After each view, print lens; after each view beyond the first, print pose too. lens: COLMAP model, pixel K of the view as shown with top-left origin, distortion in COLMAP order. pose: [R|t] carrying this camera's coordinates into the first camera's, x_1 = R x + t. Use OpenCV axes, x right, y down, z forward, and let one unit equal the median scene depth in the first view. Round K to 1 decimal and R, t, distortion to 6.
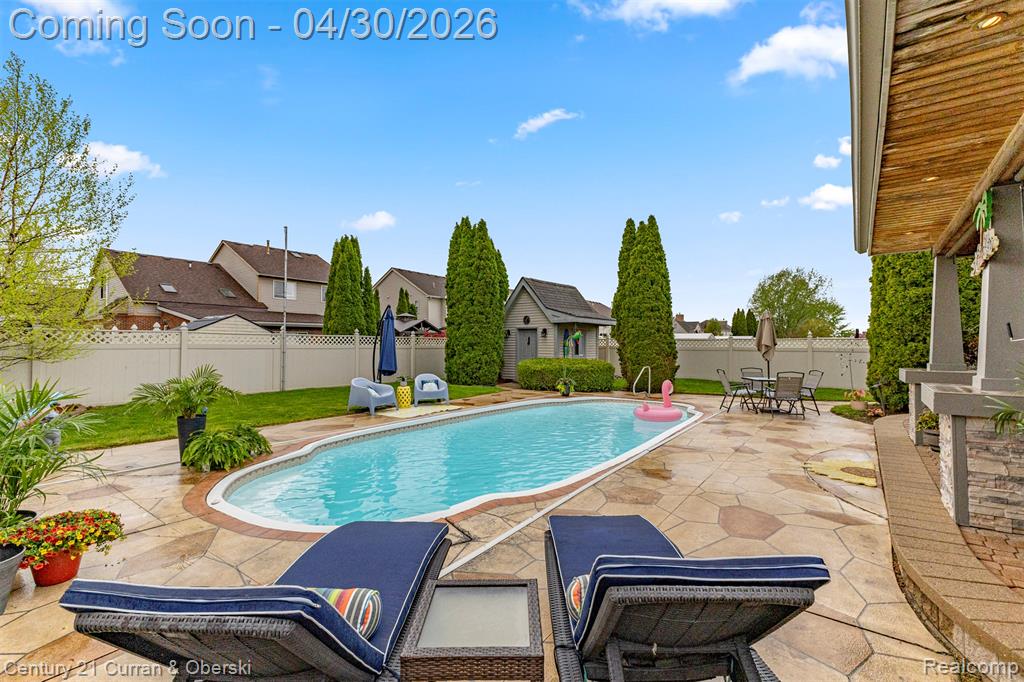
lens RADIAL K [[456.0, 0, 512.0], [0, 456.0, 341.0], [0, 0, 1]] dist [0.000913, 0.000007]
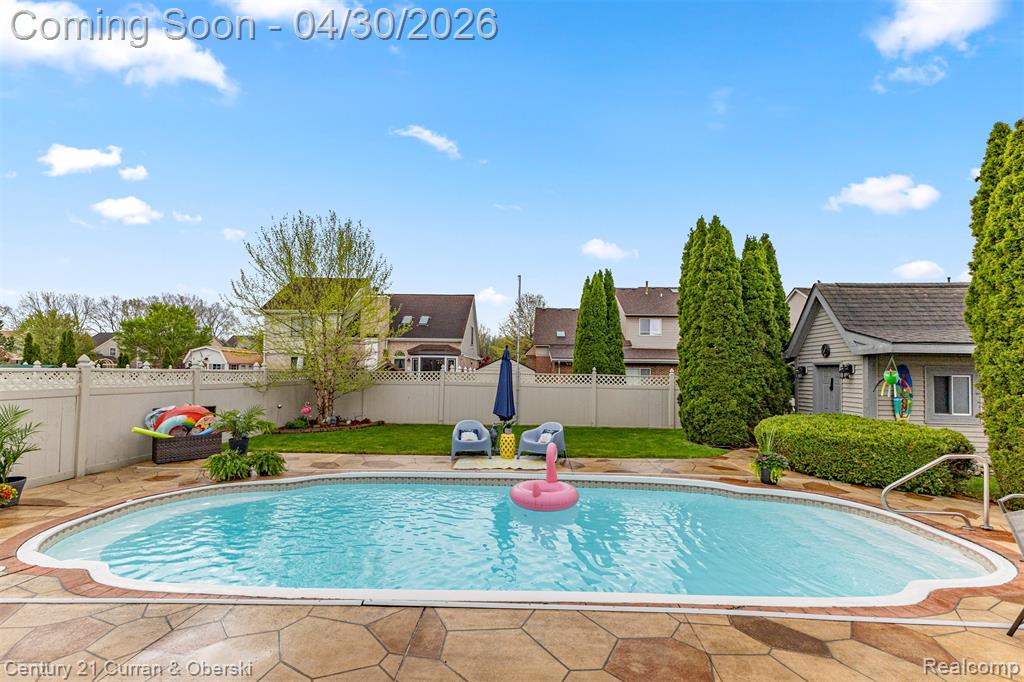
lens RADIAL K [[448.1, 0, 513.7], [0, 448.1, 367.0], [0, 0, 1]] dist [0.002499, -0.000151]
pose [[0.563670, -0.003987, -0.825990, 0.319271], [-0.006770, 0.999932, -0.009447, -0.016028], [0.825972, 0.010917, 0.563605, 0.315345]]
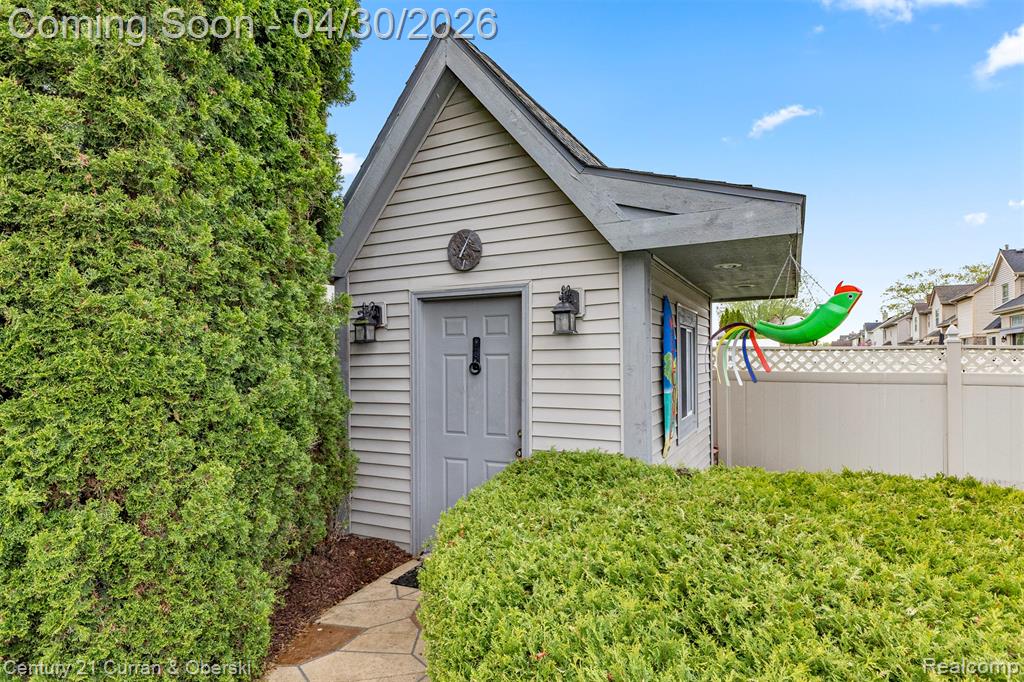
lens RADIAL K [[555.3, 0, 512.0], [0, 555.3, 341.0], [0, 0, 1]] dist [-0.001082, -0.000241]
pose [[0.981035, -0.004058, 0.193787, 0.005107], [0.008419, 0.999729, -0.021686, -0.001412], [-0.193647, 0.022907, 0.980804, 0.807522]]
